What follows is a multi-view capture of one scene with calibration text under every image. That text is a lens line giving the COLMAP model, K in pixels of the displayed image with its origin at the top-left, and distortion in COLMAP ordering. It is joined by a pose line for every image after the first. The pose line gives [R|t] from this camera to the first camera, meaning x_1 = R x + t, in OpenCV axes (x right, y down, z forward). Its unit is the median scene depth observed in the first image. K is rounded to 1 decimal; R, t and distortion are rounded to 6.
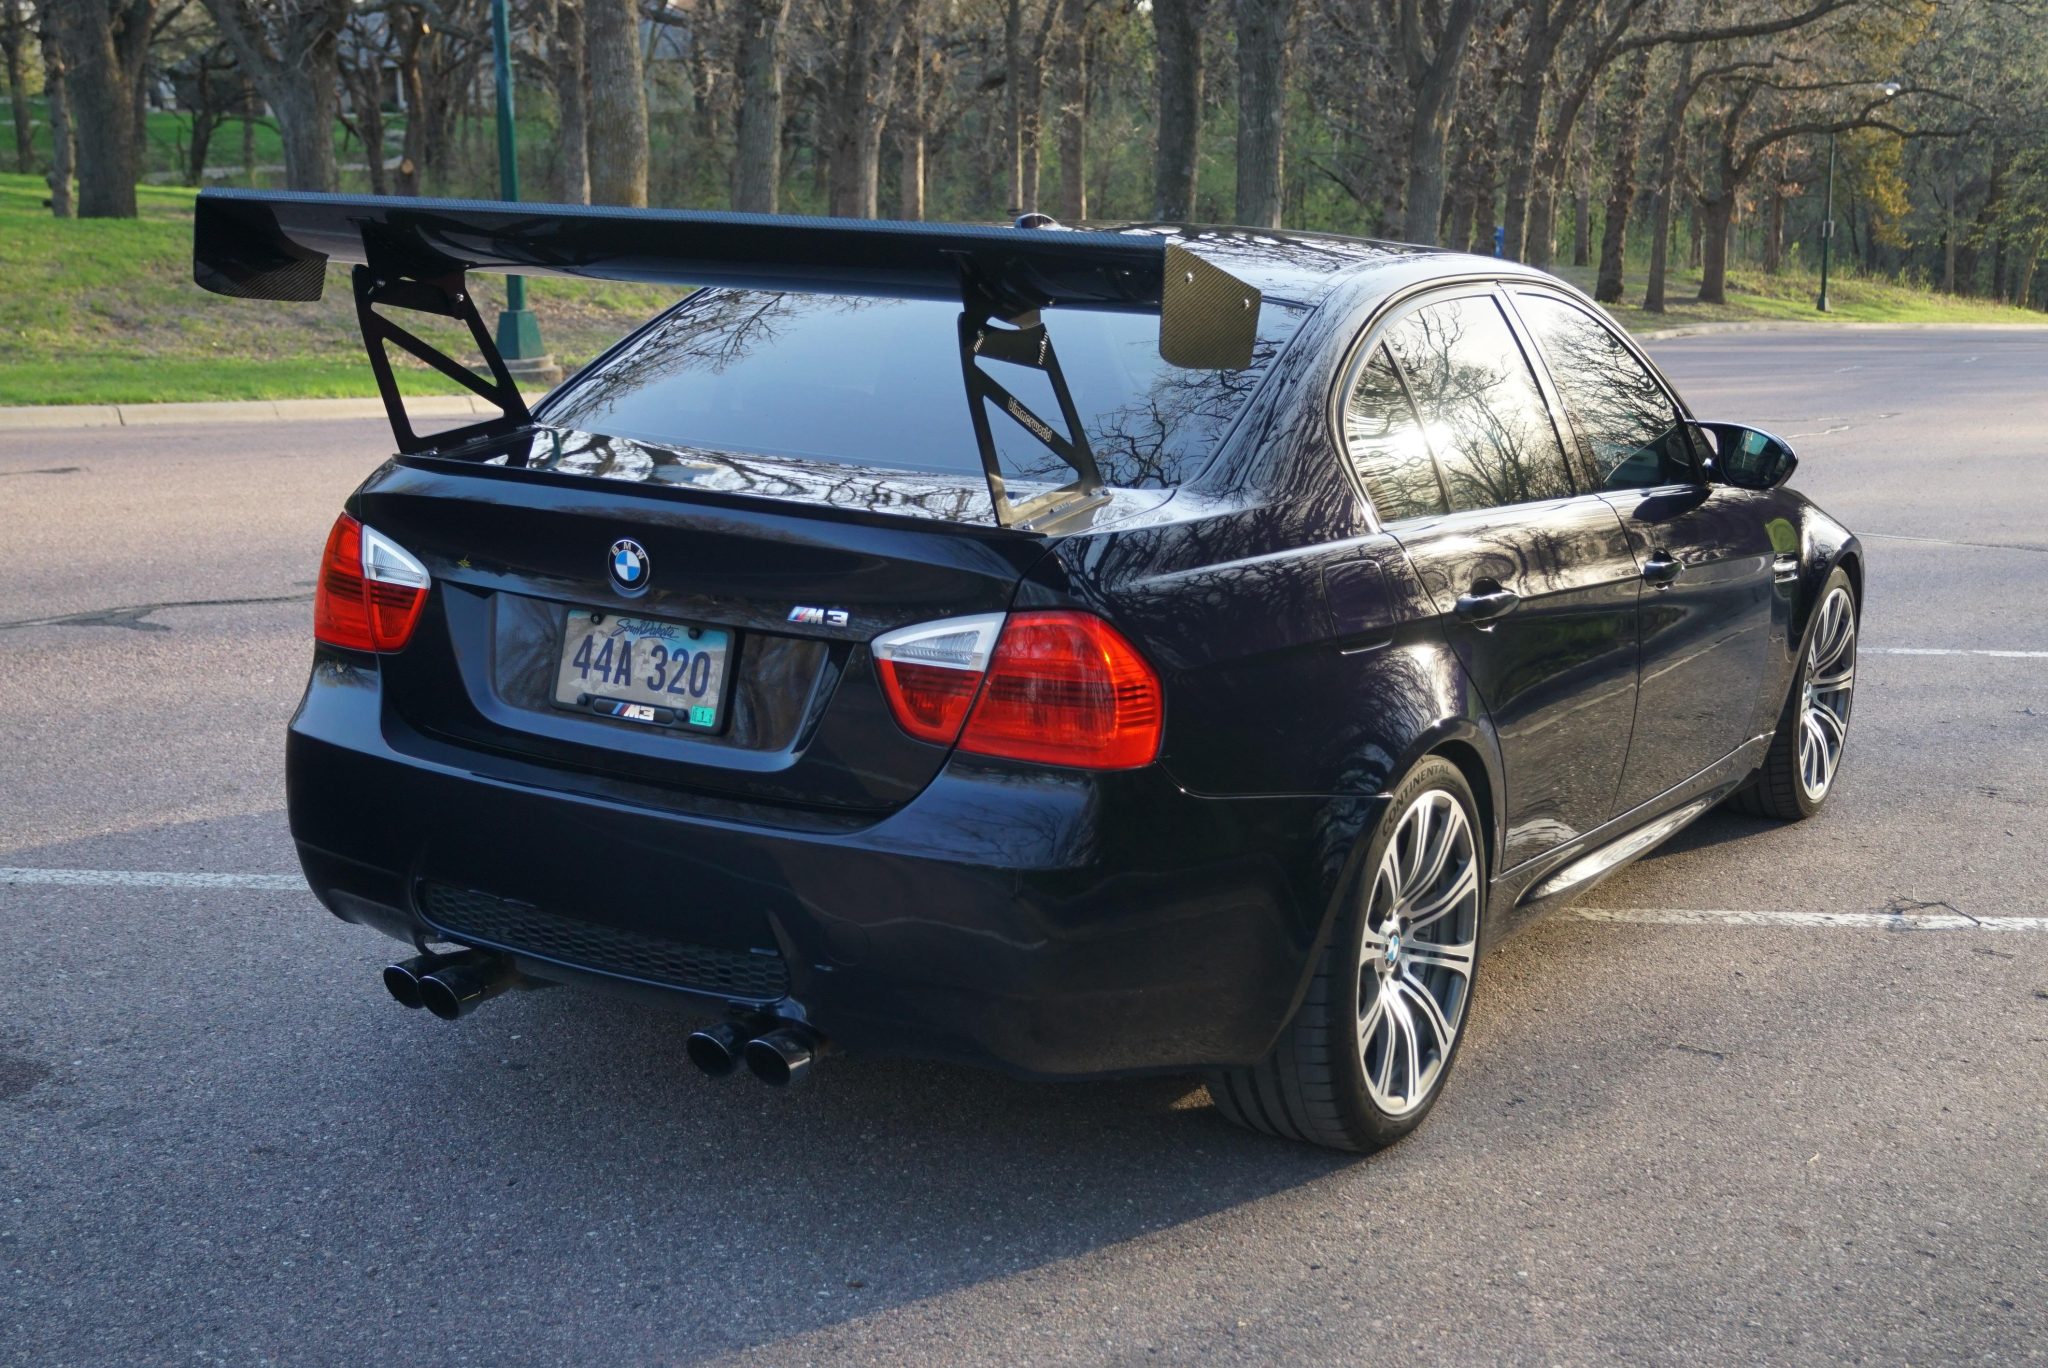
lens RADIAL K [[3089.3, 0, 1024.0], [0, 3089.3, 684.0], [0, 0, 1]] dist [-0.053272, -0.034594]
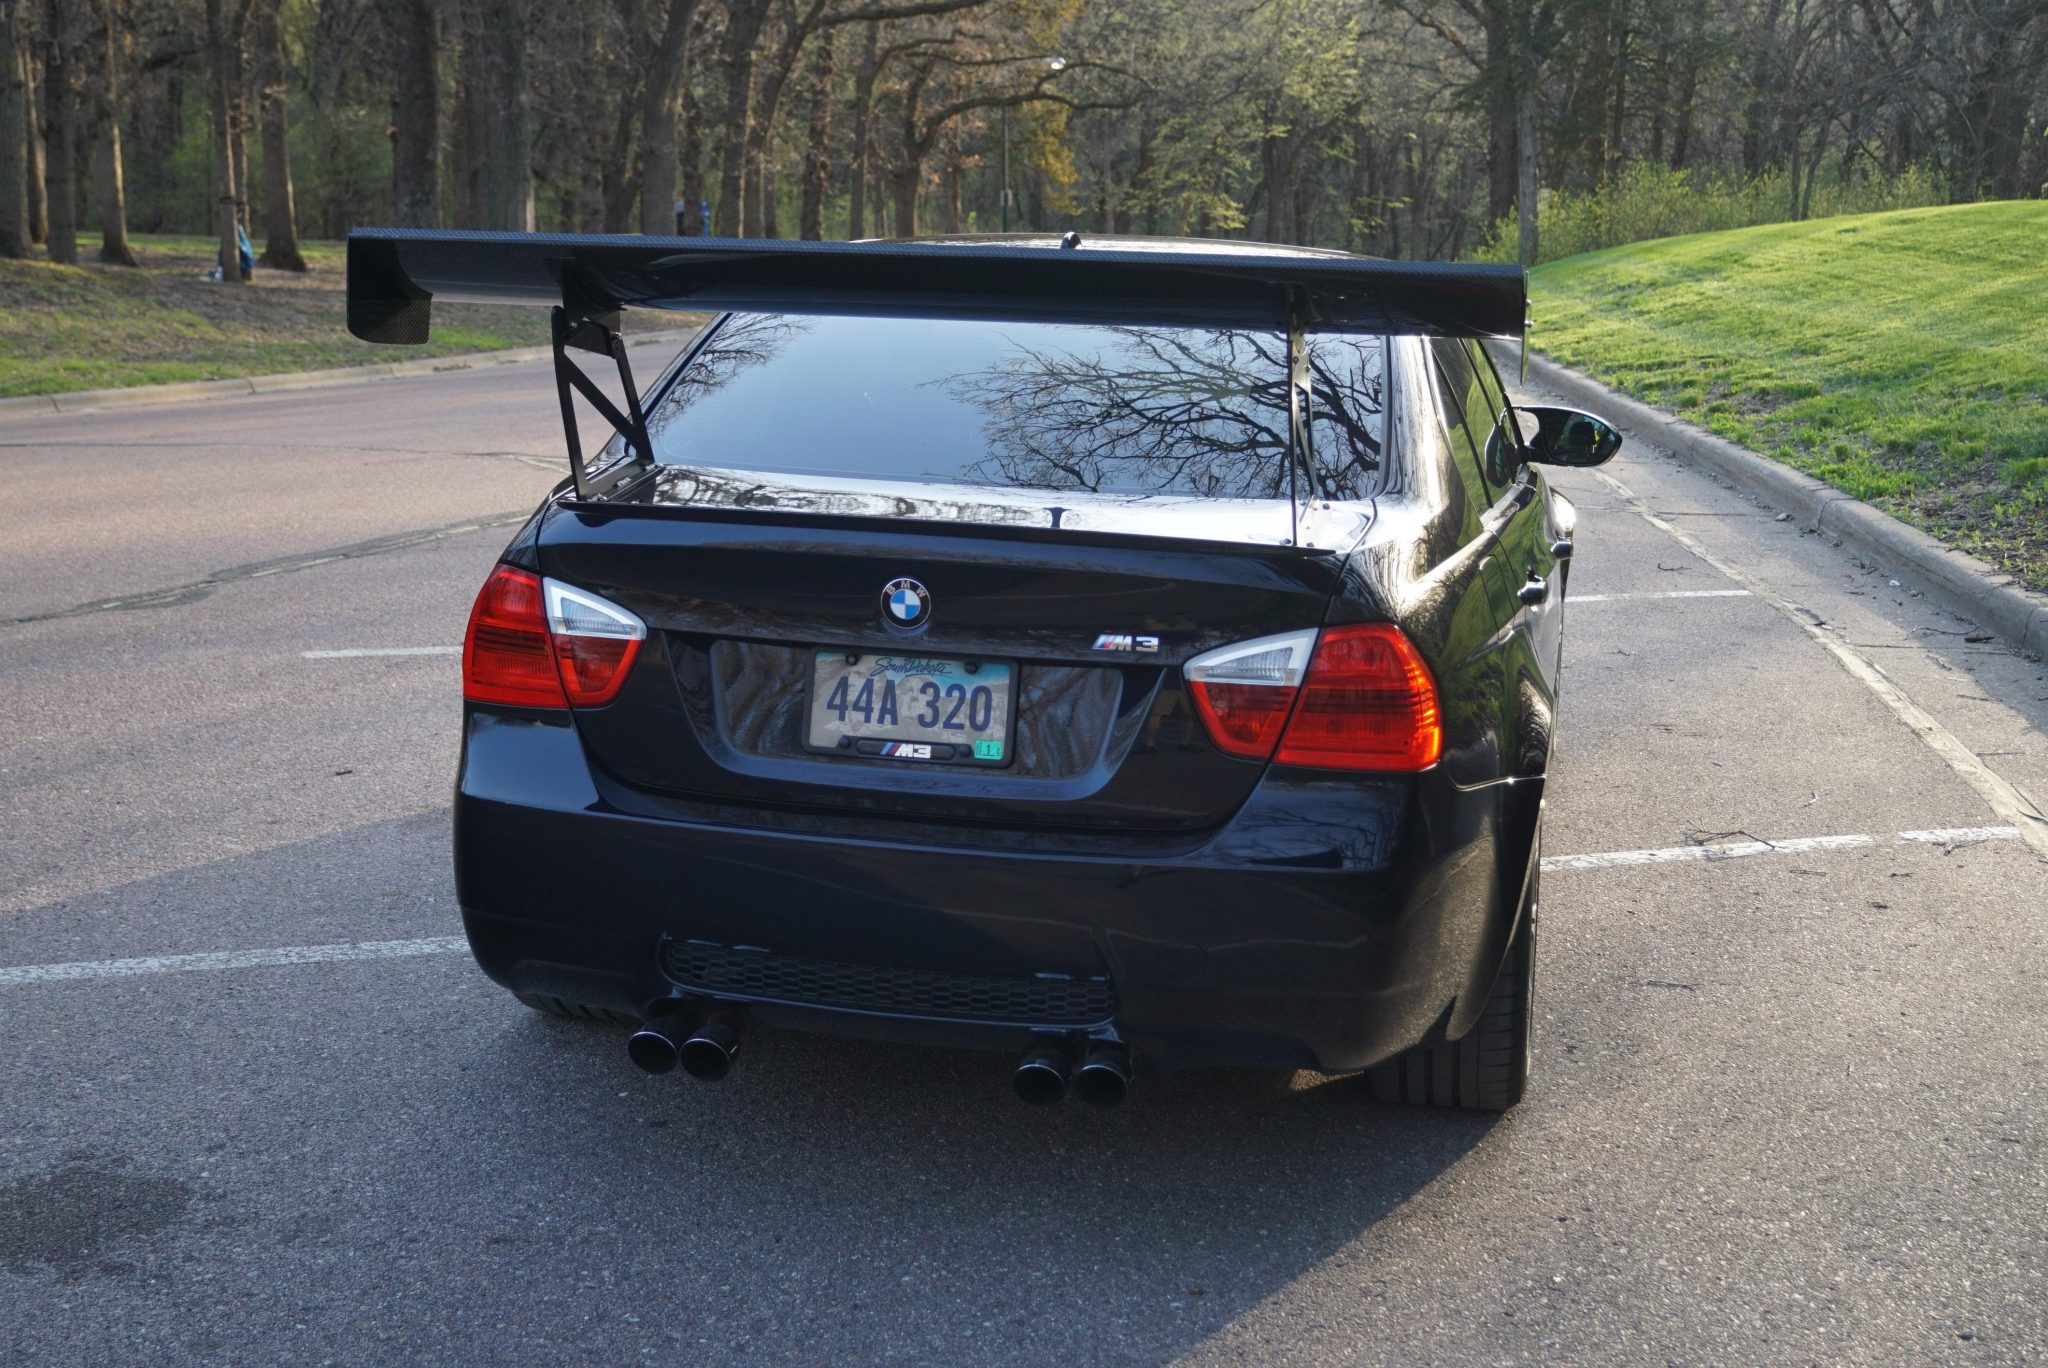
lens RADIAL K [[3089.3, 0, 1024.0], [0, 3089.3, 684.0], [0, 0, 1]] dist [-0.053272, -0.034594]
pose [[0.941650, -0.068792, 0.329489, -0.380245], [0.065007, 0.997631, 0.022502, -0.029464], [-0.330256, 0.000230, 0.943891, 0.045651]]
